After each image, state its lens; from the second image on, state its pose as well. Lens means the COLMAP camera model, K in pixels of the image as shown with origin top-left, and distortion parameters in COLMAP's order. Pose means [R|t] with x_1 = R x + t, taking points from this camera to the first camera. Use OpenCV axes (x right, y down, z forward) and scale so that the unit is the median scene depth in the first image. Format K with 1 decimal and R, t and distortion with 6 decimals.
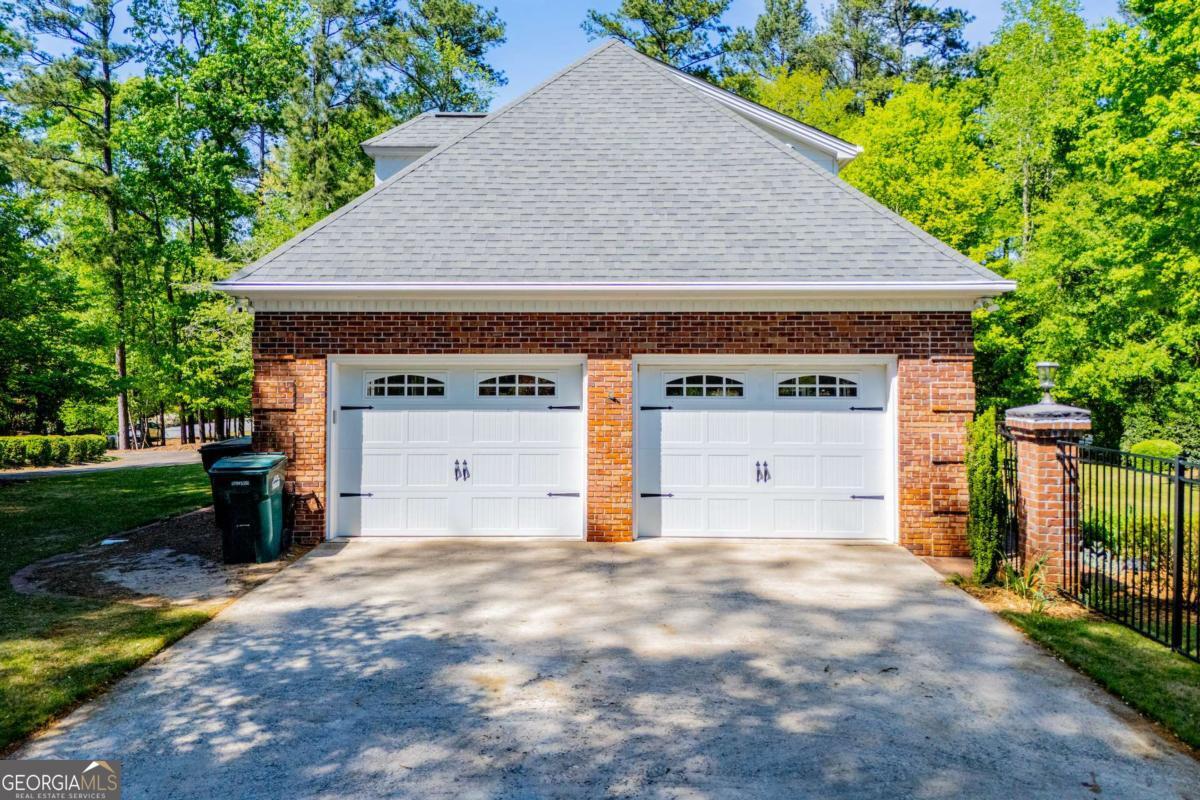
lens RADIAL K [[872.1, 0, 601.4], [0, 872.1, 365.4], [0, 0, 1]] dist [0.025995, -0.001836]
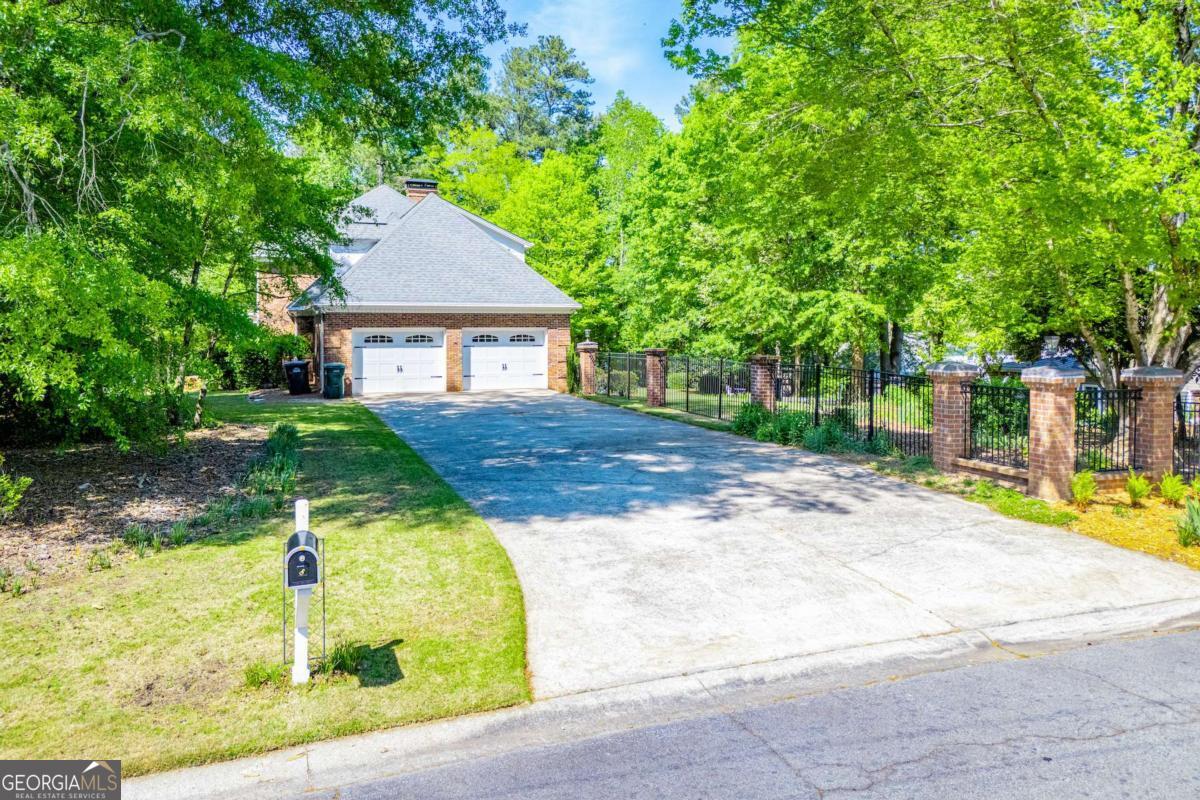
lens RADIAL K [[872.1, 0, 601.4], [0, 872.1, 365.4], [0, 0, 1]] dist [0.025995, -0.001836]
pose [[0.927344, -0.019691, 0.373691, -0.280163], [0.007659, 0.999404, 0.033656, 0.008470], [-0.374131, -0.028349, 0.926942, -0.848463]]
